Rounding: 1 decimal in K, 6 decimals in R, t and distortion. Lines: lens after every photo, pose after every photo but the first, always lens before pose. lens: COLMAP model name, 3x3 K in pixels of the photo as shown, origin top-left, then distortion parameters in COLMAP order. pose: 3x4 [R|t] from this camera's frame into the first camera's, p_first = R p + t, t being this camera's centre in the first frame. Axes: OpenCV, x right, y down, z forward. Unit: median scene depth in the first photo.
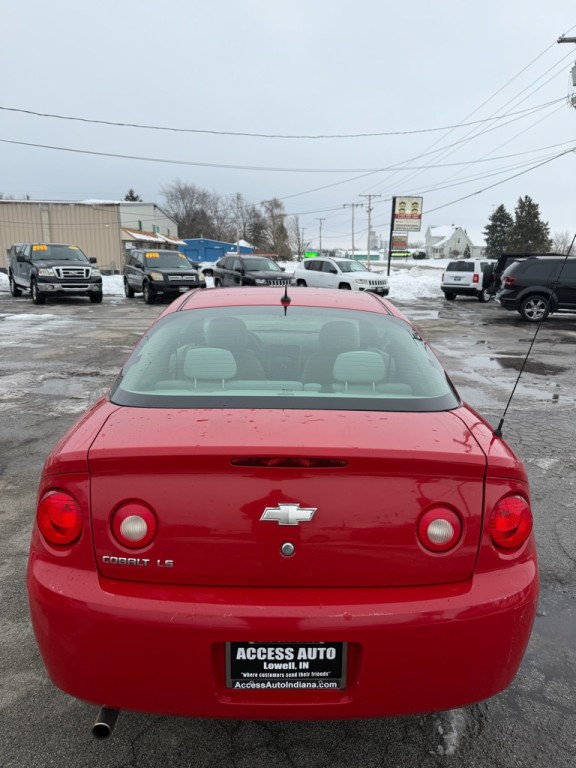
lens RADIAL K [[541.6, 0, 283.3], [0, 541.6, 385.5], [0, 0, 1]] dist [0.070647, -0.151041]
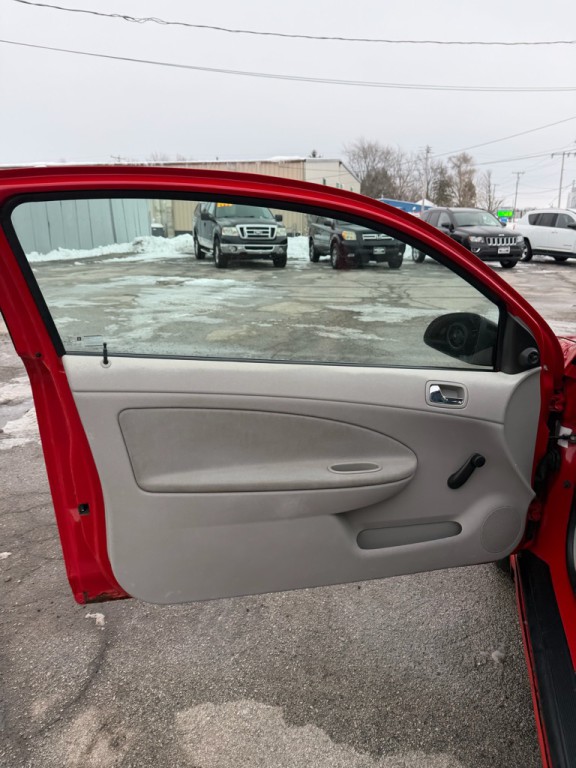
lens RADIAL K [[517.8, 0, 288.0], [0, 517.8, 406.1], [0, 0, 1]] dist [0.102781, -0.172599]
pose [[0.955445, 0.087529, -0.281892, -0.061593], [-0.057030, 0.991768, 0.114650, -0.021418], [0.289606, -0.093466, 0.952571, 0.148713]]
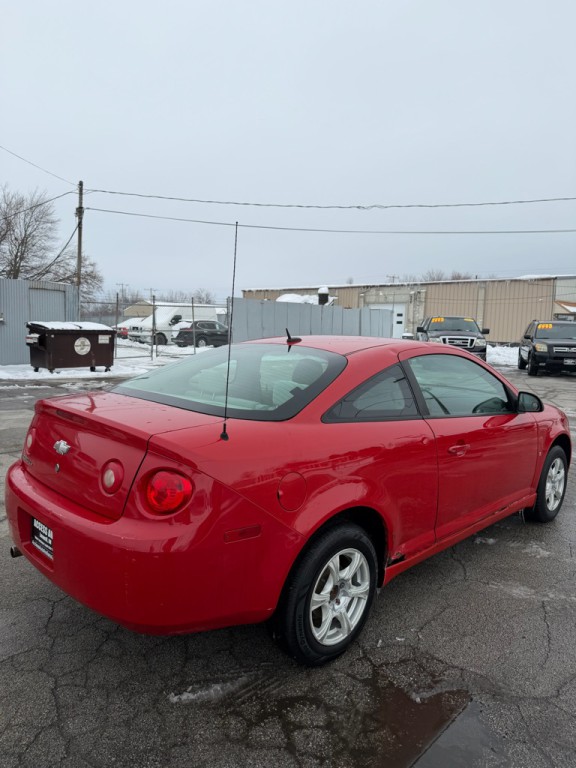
lens RADIAL K [[541.6, 0, 283.3], [0, 541.6, 385.5], [0, 0, 1]] dist [0.070647, -0.151041]
pose [[0.694357, 0.078114, -0.715379, 0.125469], [-0.174109, 0.982793, -0.061678, 0.002120], [0.698251, 0.167380, 0.696010, 0.027242]]
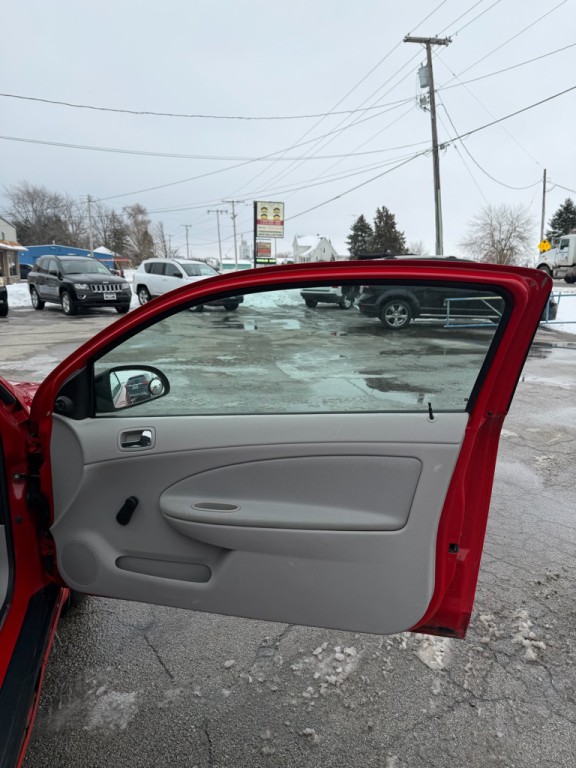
lens RADIAL K [[530.9, 0, 290.2], [0, 530.9, 395.1], [0, 0, 1]] dist [0.086341, -0.145560]
pose [[0.972466, -0.058322, 0.225629, 0.065629], [0.057670, 0.998291, 0.009485, -0.020509], [-0.225796, 0.003788, 0.974167, 0.141400]]
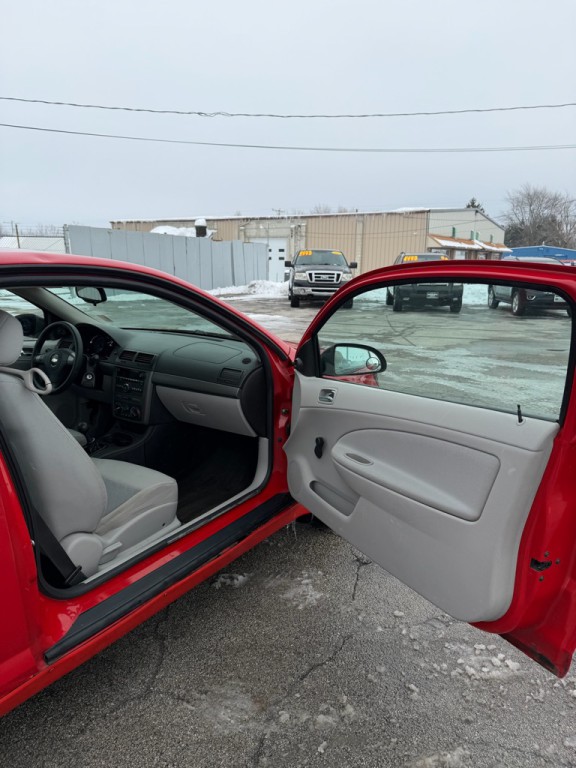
lens RADIAL K [[530.9, 0, 290.2], [0, 530.9, 395.1], [0, 0, 1]] dist [0.086341, -0.145560]
pose [[0.824315, 0.130255, -0.550943, 0.113140], [-0.130405, 0.990689, 0.039109, -0.017878], [0.550908, 0.039607, 0.833626, 0.131333]]
